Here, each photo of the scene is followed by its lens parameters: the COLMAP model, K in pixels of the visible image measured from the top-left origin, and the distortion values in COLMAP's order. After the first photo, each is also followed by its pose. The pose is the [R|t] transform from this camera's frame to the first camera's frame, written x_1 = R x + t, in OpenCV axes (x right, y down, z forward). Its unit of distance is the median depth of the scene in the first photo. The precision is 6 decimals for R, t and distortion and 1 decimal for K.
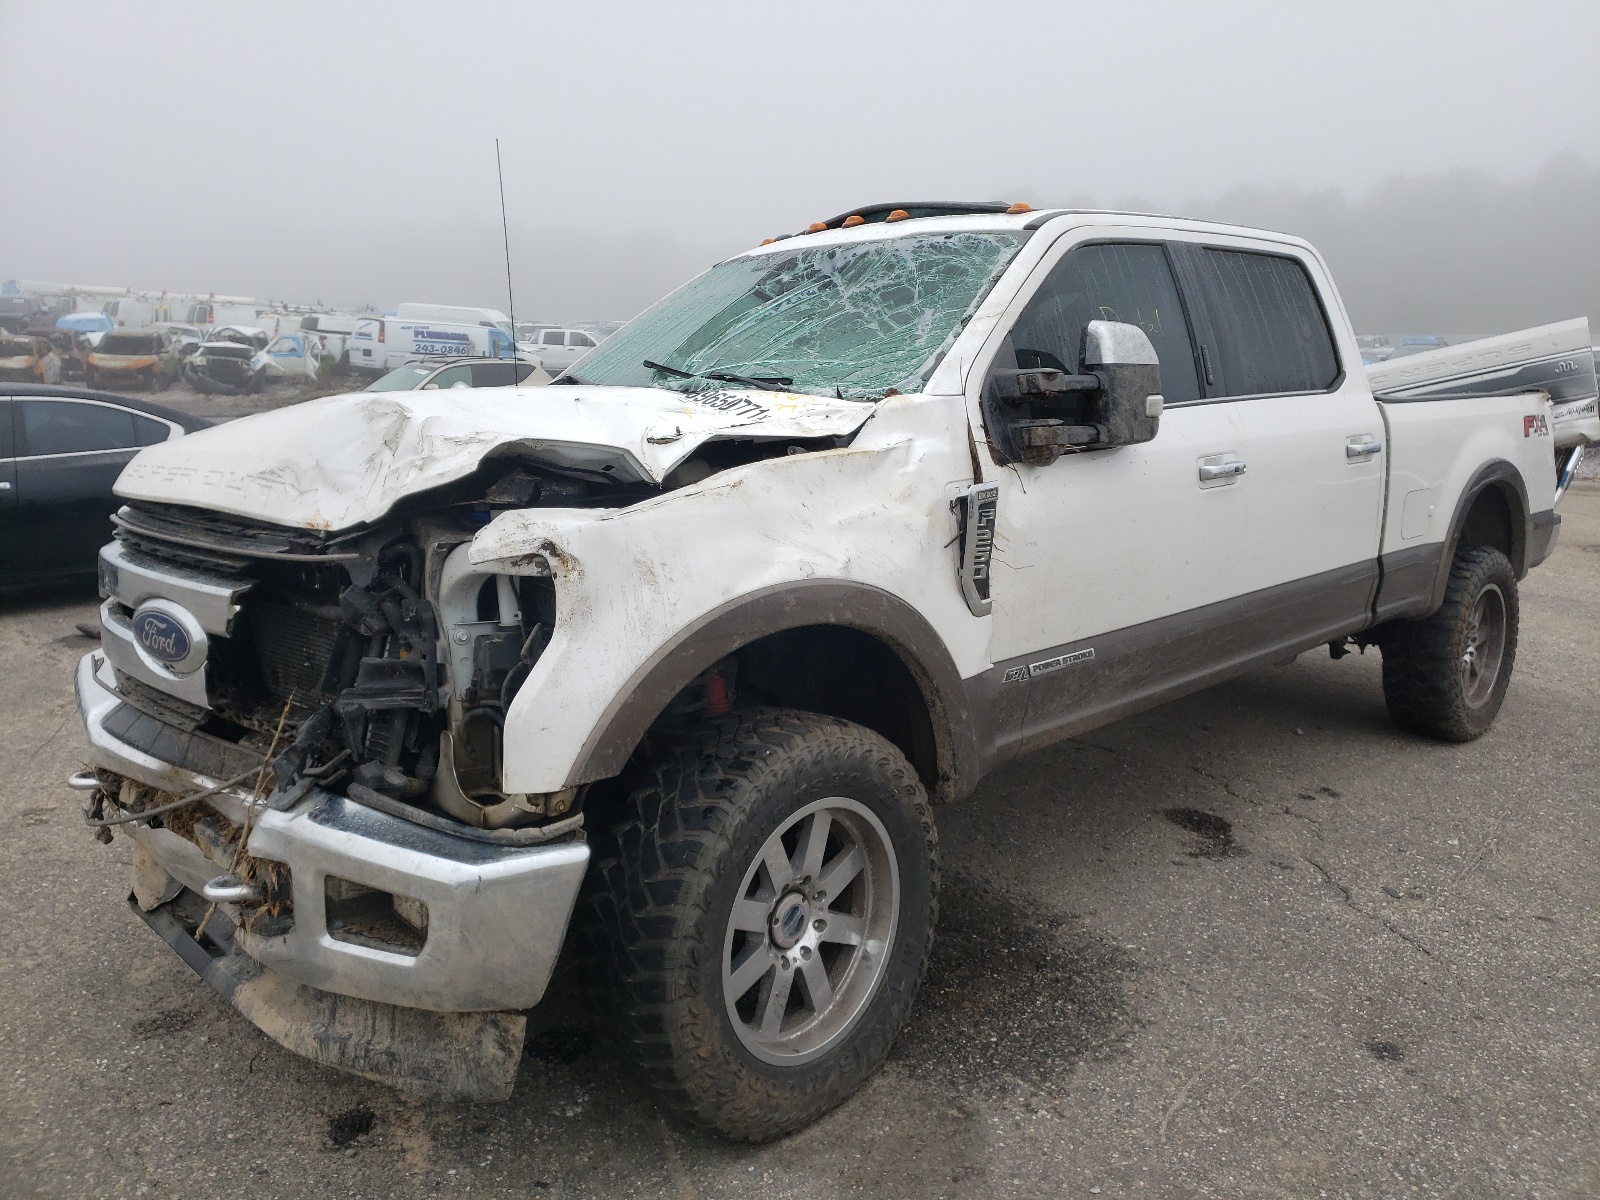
lens RADIAL K [[985.7, 0, 800.0], [0, 985.7, 600.0], [0, 0, 1]] dist [-0.007475, 0.019378]
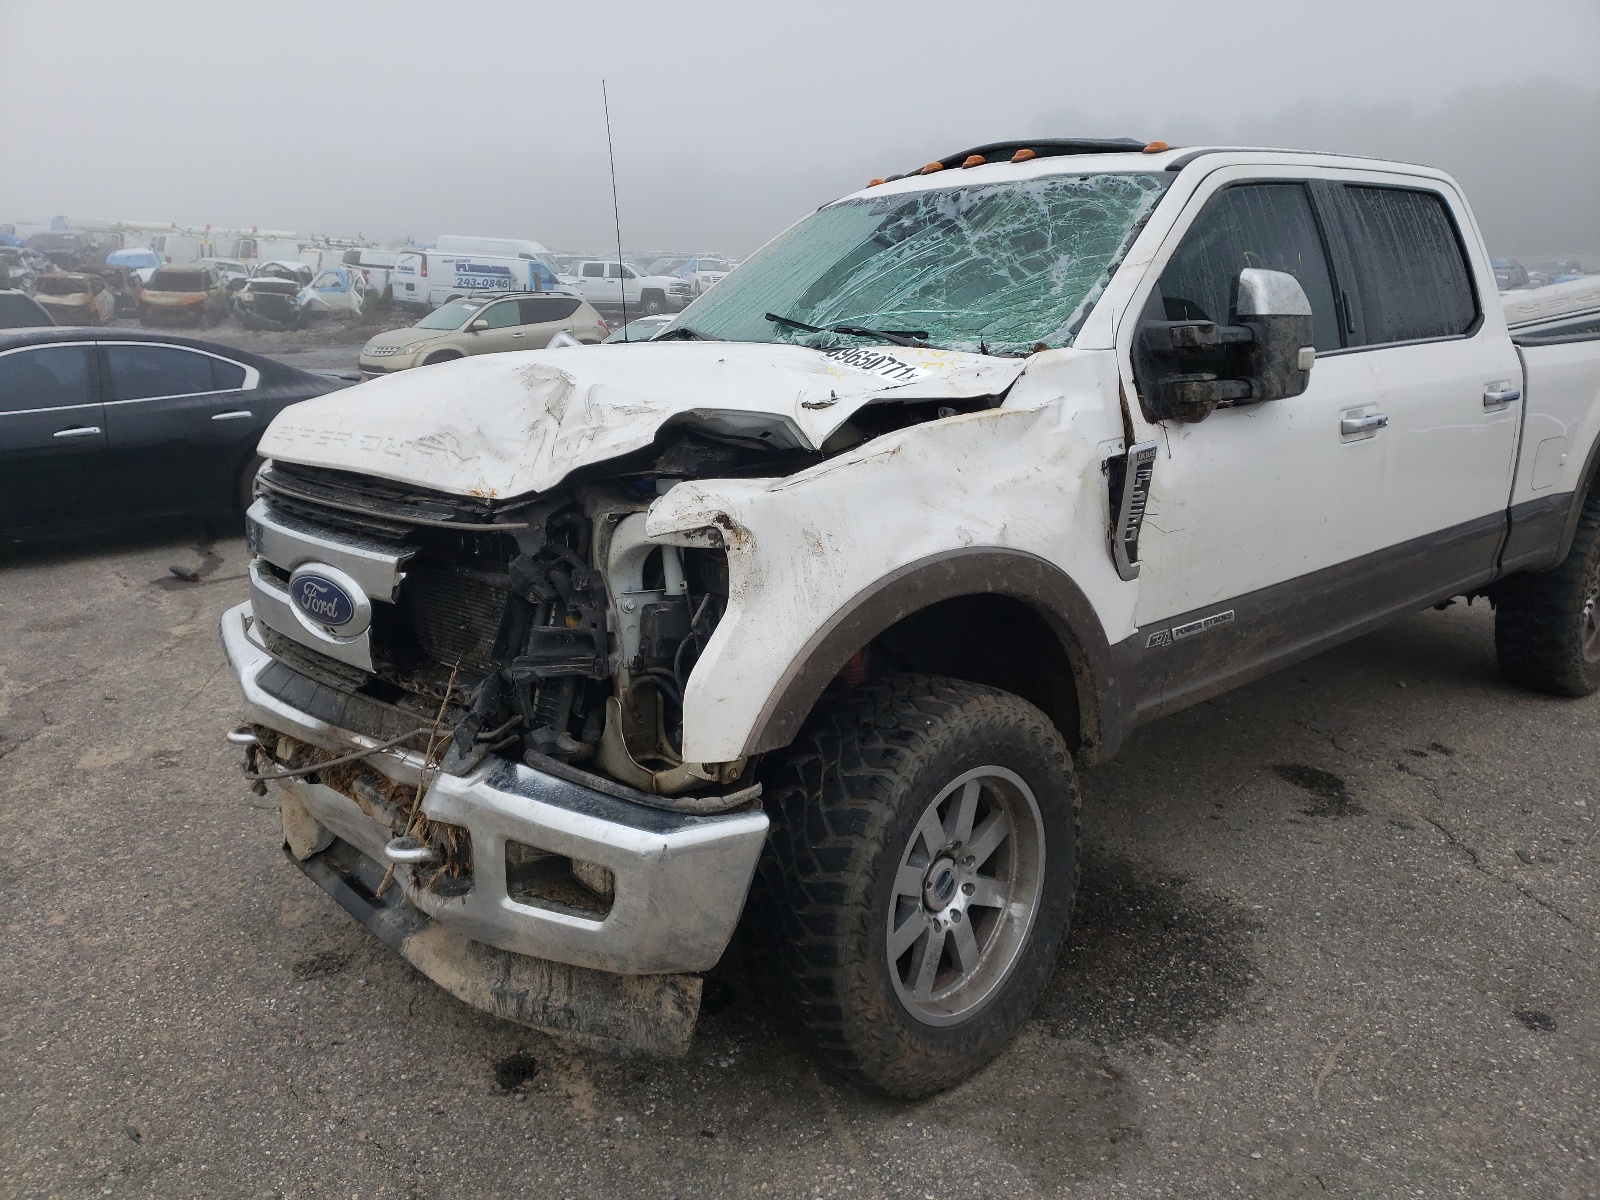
lens RADIAL K [[981.7, 0, 800.0], [0, 981.7, 600.0], [0, 0, 1]] dist [0.004865, 0.000081]
pose [[0.999139, 0.004294, -0.041266, -0.109531], [-0.001559, 0.997812, 0.066093, -0.029454], [0.041459, -0.065972, 0.996960, 0.011883]]
